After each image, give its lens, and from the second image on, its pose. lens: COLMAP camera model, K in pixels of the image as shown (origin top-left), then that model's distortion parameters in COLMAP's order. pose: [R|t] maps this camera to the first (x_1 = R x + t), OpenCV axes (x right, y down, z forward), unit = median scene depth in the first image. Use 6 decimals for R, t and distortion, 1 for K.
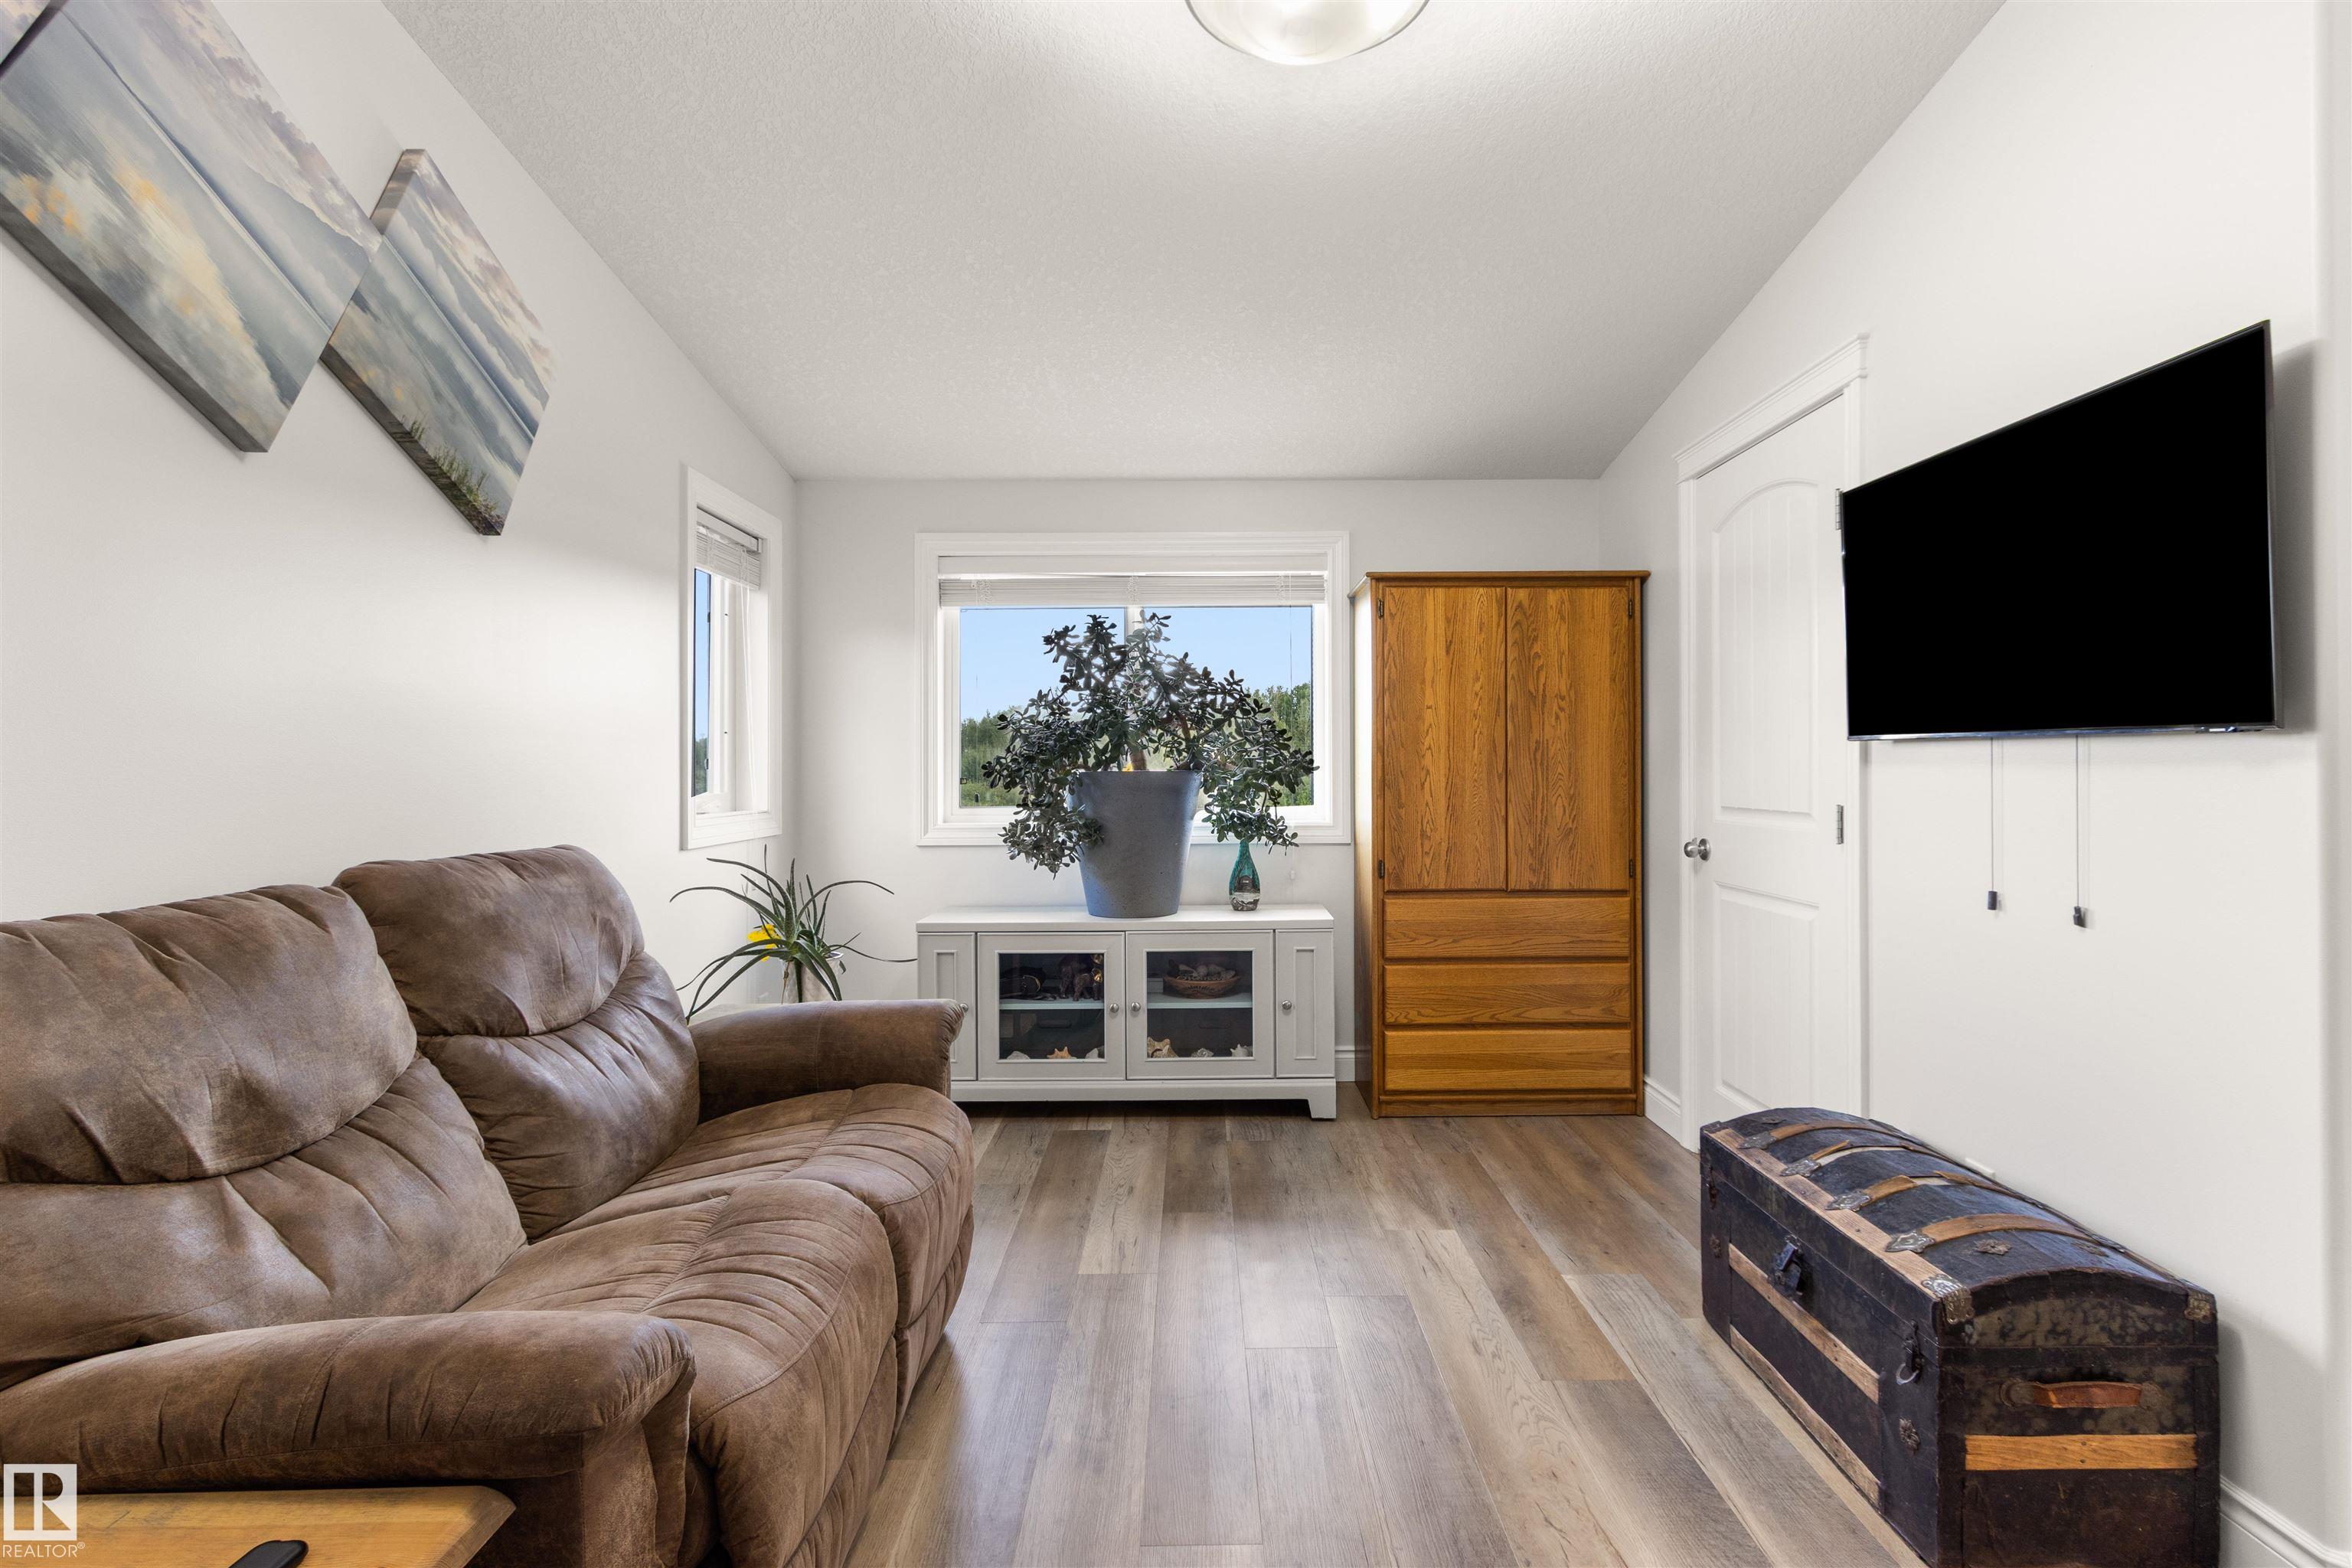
lens RADIAL K [[1079.1, 0, 1183.5], [0, 1079.1, 767.3], [0, 0, 1]] dist [0.002775, -0.001697]
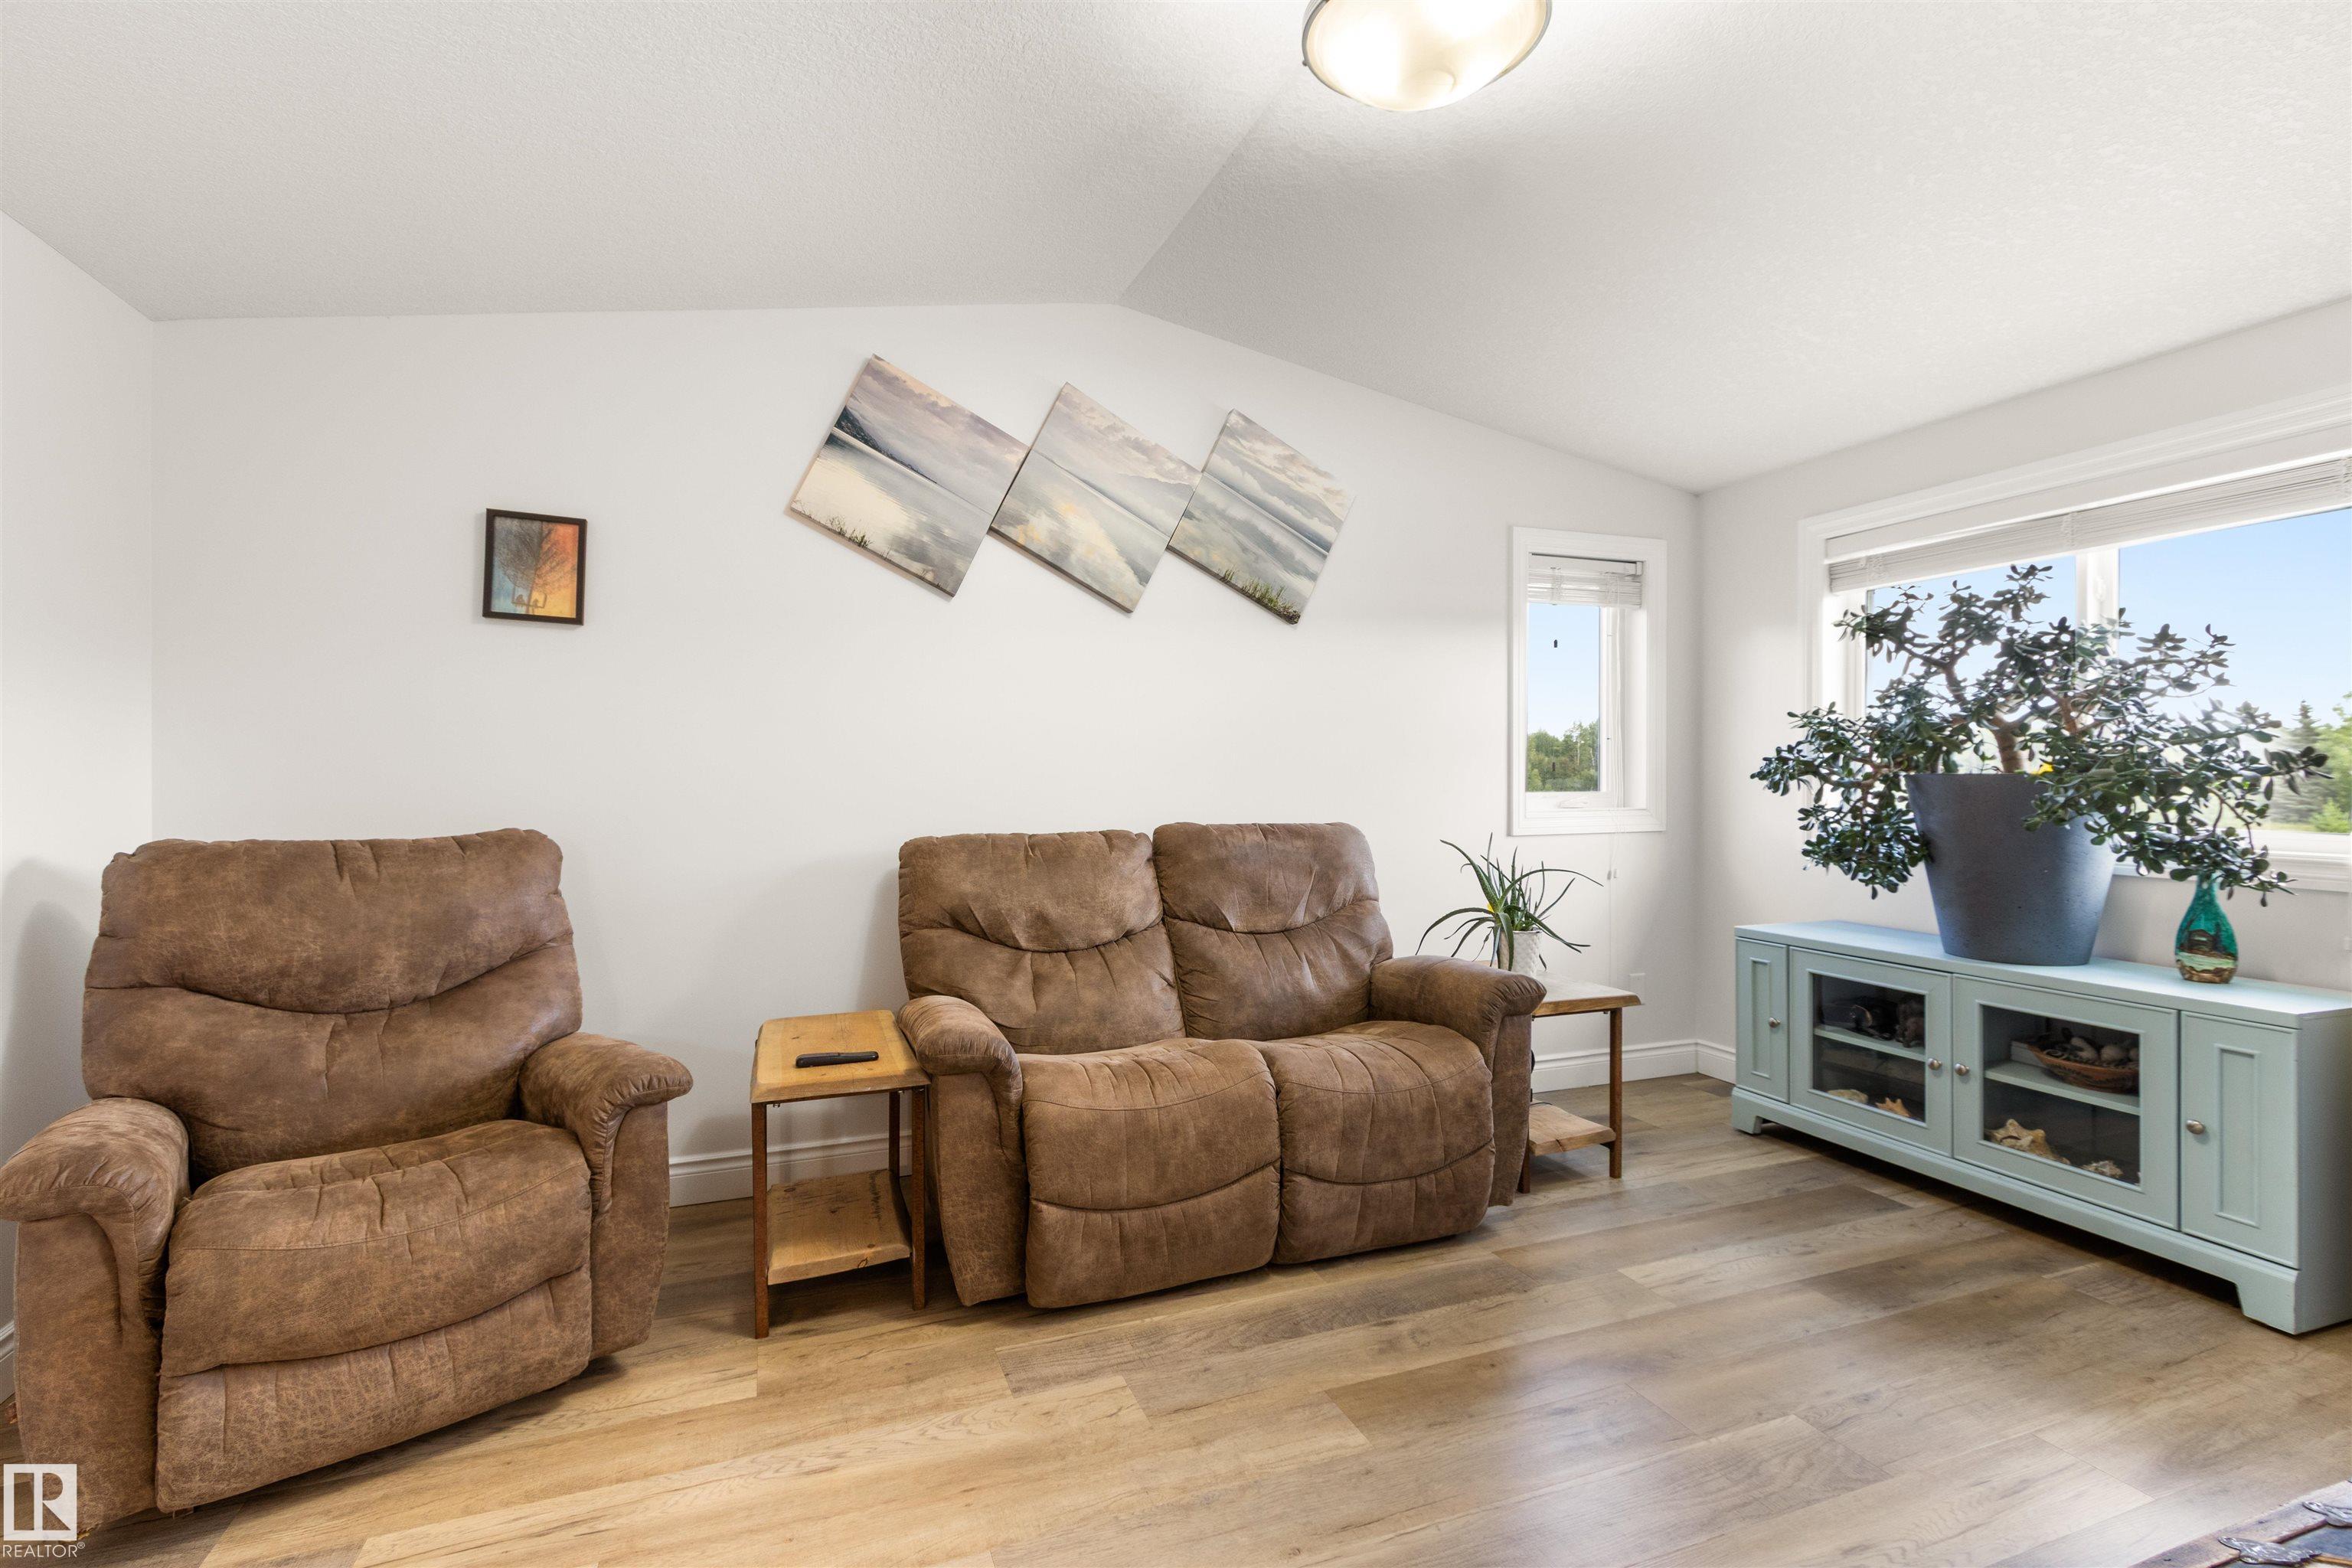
lens RADIAL K [[1079.1, 0, 1218.2], [0, 1079.1, 779.9], [0, 0, 1]] dist [0.002775, -0.001697]
pose [[0.359177, 0.007825, -0.933237, 0.748957], [0.002784, 0.999951, 0.009456, -0.001350], [0.933265, -0.005994, 0.359138, 0.305684]]
